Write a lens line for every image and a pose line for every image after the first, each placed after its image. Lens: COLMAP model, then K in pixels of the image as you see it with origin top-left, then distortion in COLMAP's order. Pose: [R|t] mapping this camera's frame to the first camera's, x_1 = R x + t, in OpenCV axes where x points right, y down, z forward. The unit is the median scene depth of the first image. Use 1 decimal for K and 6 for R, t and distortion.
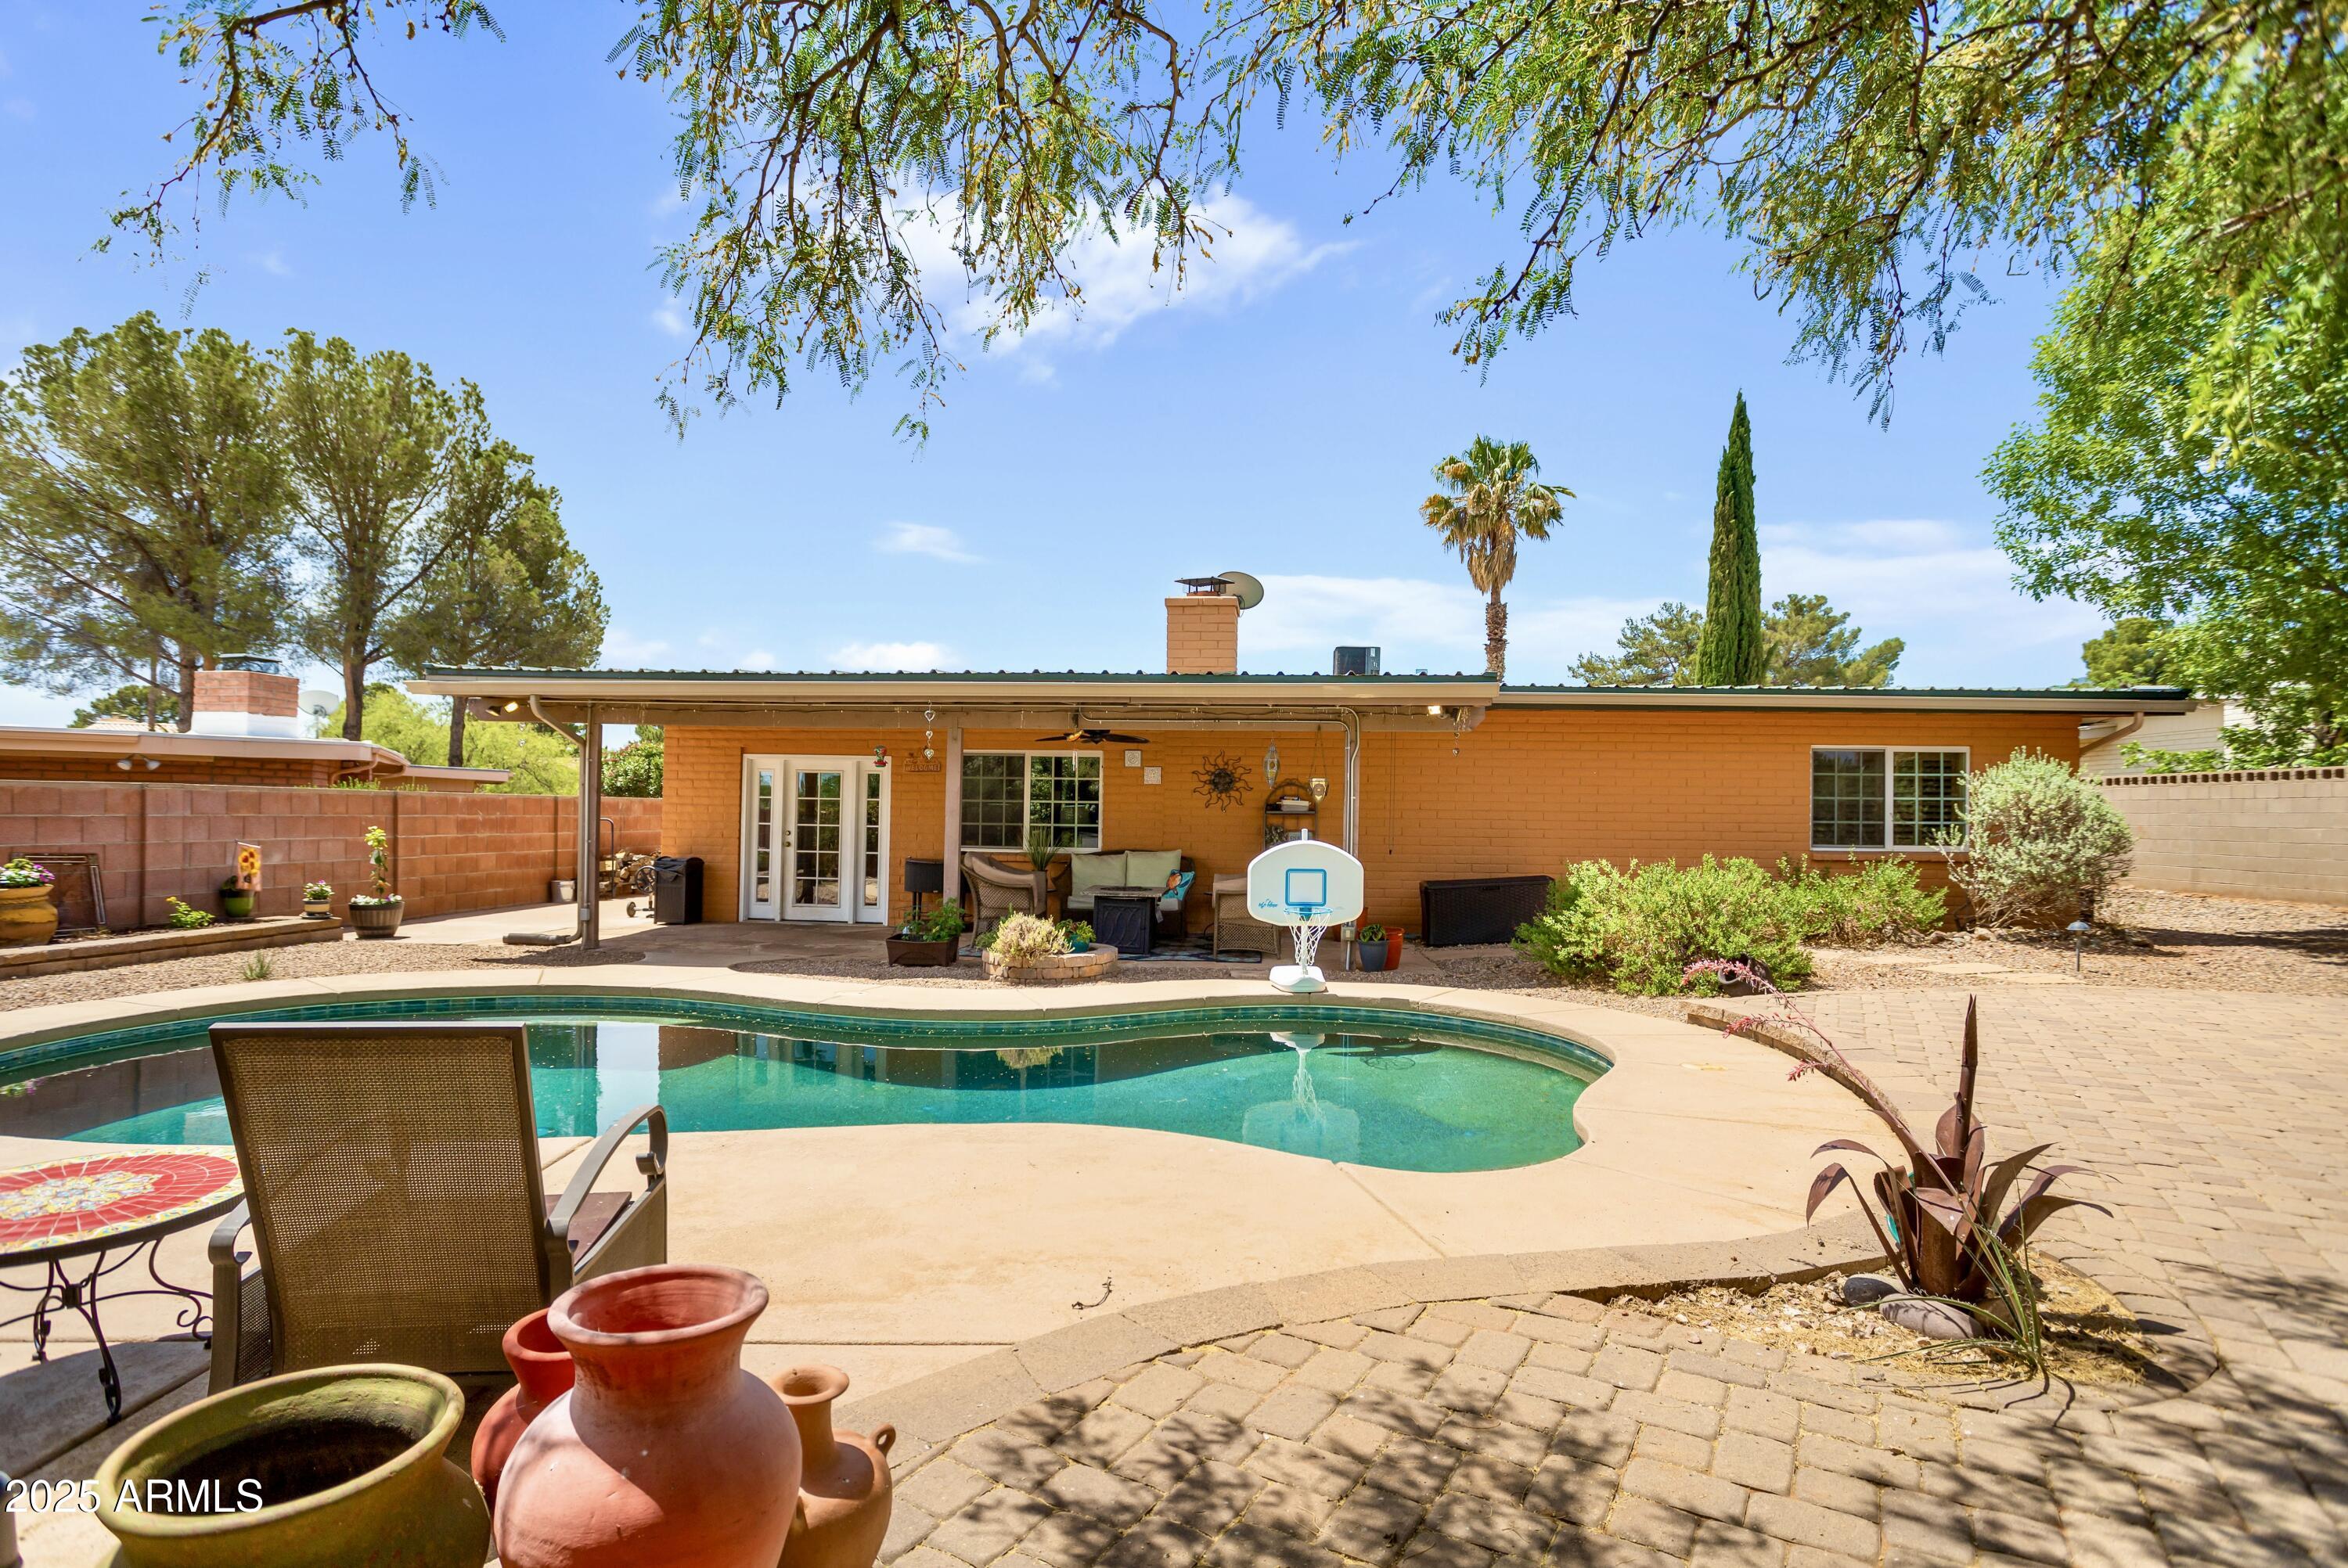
lens RADIAL K [[1211.3, 0, 1175.1], [0, 1211.3, 777.5], [0, 0, 1]] dist [-0.058267, 0.028961]
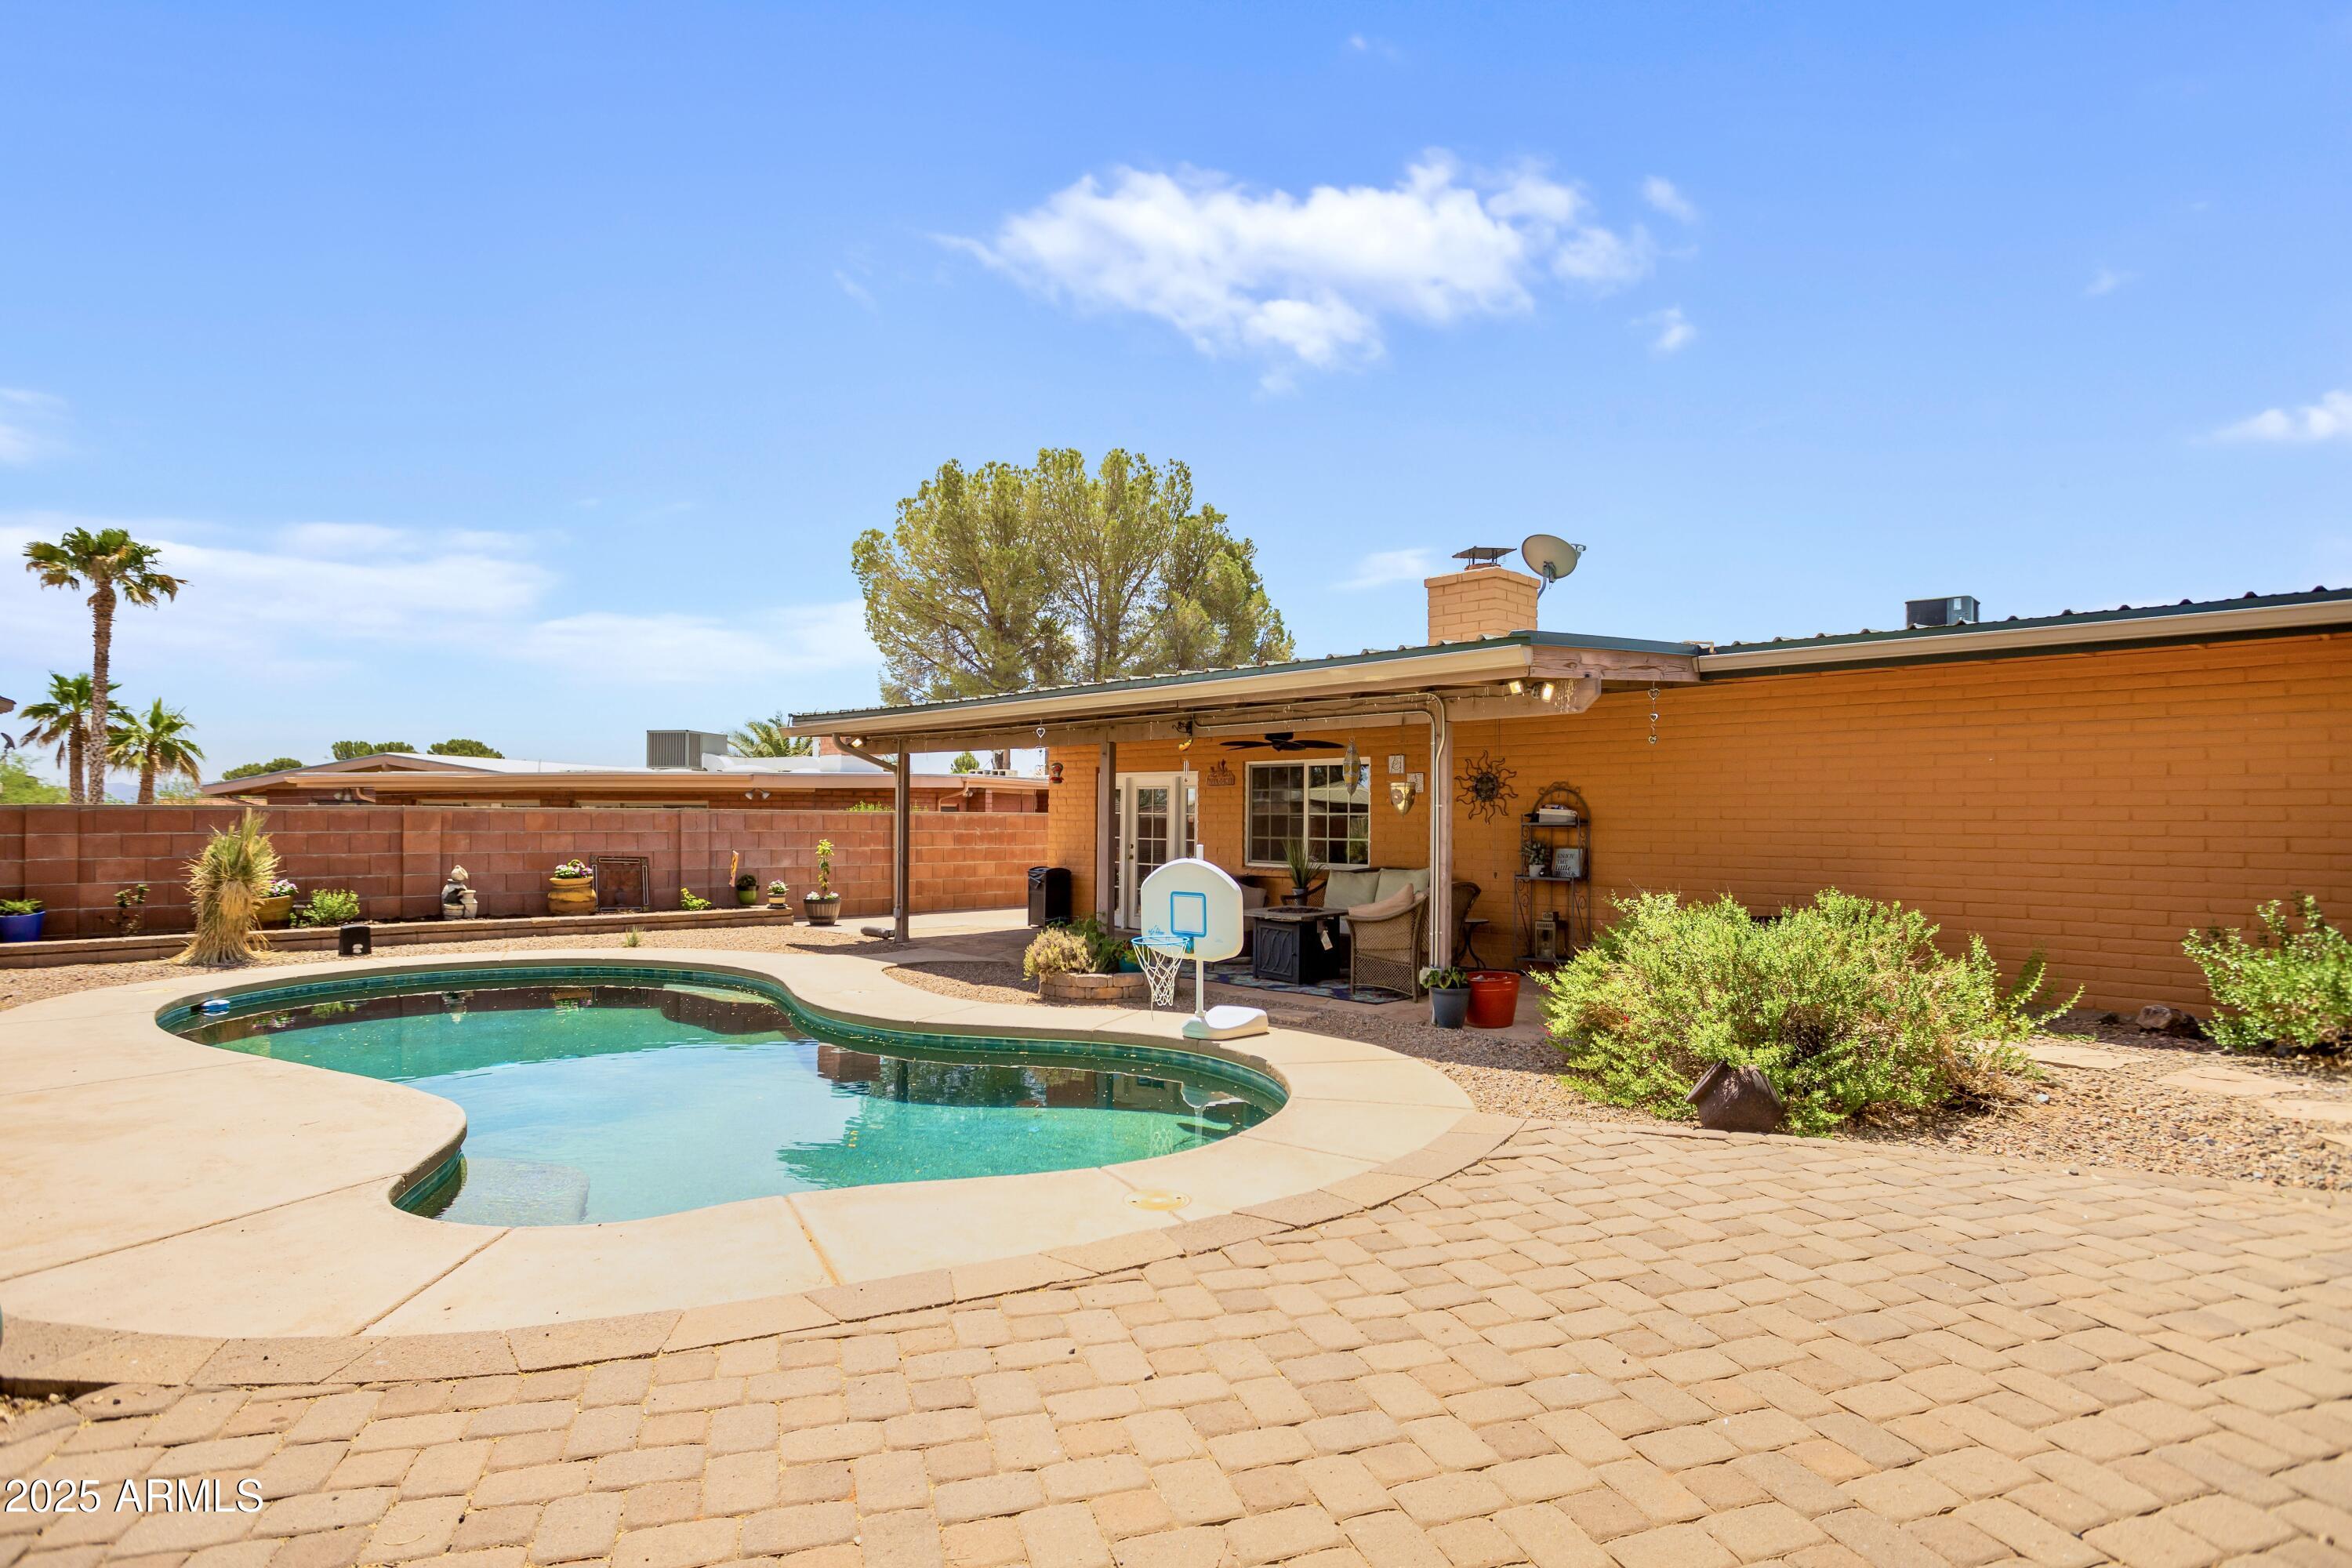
lens RADIAL K [[1210.2, 0, 1184.3], [0, 1210.2, 794.4], [0, 0, 1]] dist [-0.071993, 0.039773]
pose [[0.754546, -0.021442, -0.655897, 0.493971], [0.023280, 0.999712, -0.005899, 0.009176], [0.655835, -0.010818, 0.754827, 0.270792]]
